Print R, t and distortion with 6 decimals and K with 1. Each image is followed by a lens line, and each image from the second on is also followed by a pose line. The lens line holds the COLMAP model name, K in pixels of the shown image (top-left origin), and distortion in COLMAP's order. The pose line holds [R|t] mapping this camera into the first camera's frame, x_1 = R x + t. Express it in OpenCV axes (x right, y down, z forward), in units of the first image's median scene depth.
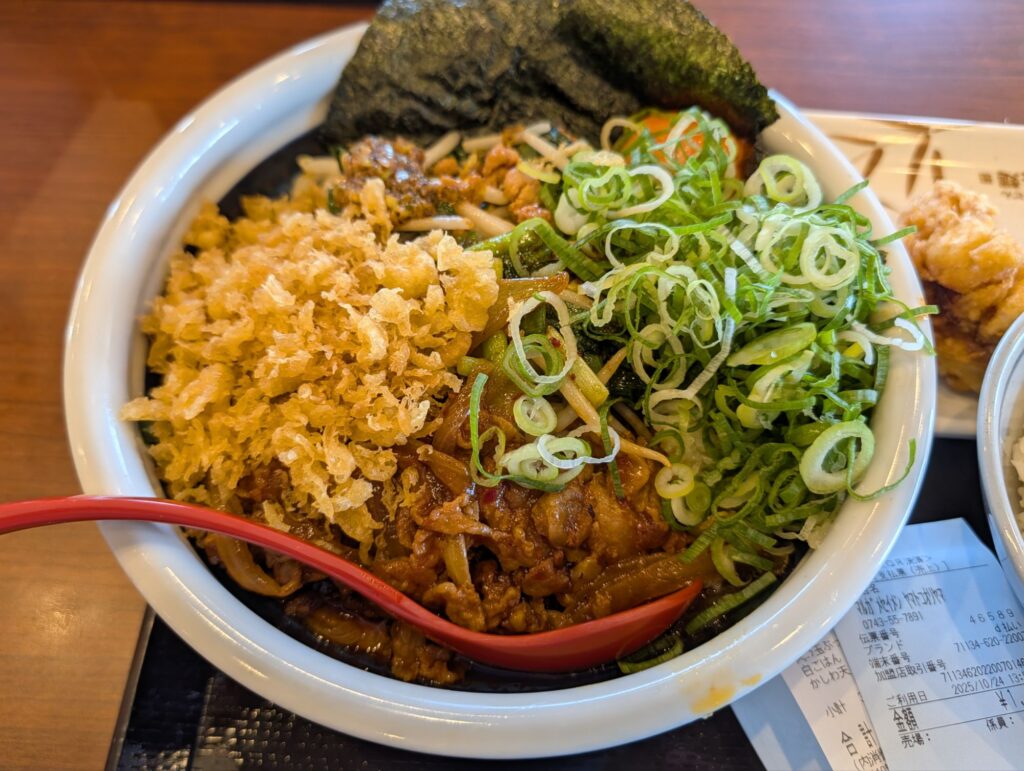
lens RADIAL K [[740.0, 0, 511.7], [0, 740.0, 363.2], [0, 0, 1]] dist [-0.044162, -0.000923]
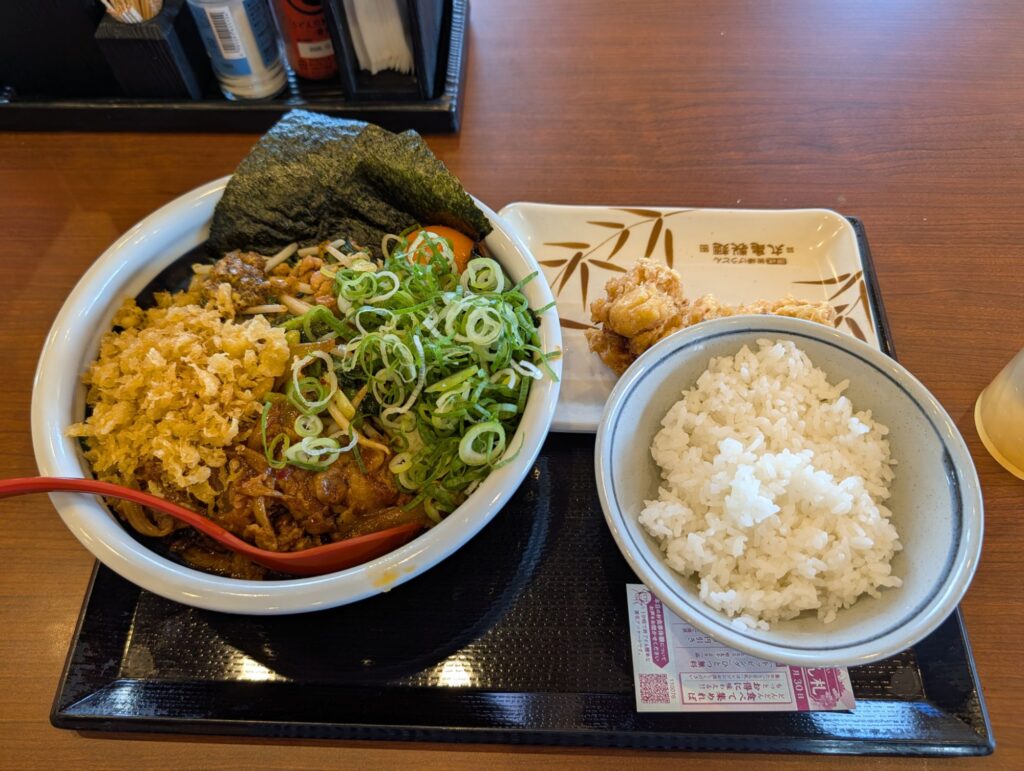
lens RADIAL K [[707.8, 0, 512.0], [0, 707.8, 385.5], [0, 0, 1]] dist [-0.032015, 0.000938]
pose [[0.999389, -0.033864, -0.008671, 0.492145], [0.033791, 0.999394, -0.008412, 0.007842], [0.008951, 0.008114, 0.999927, -0.581888]]
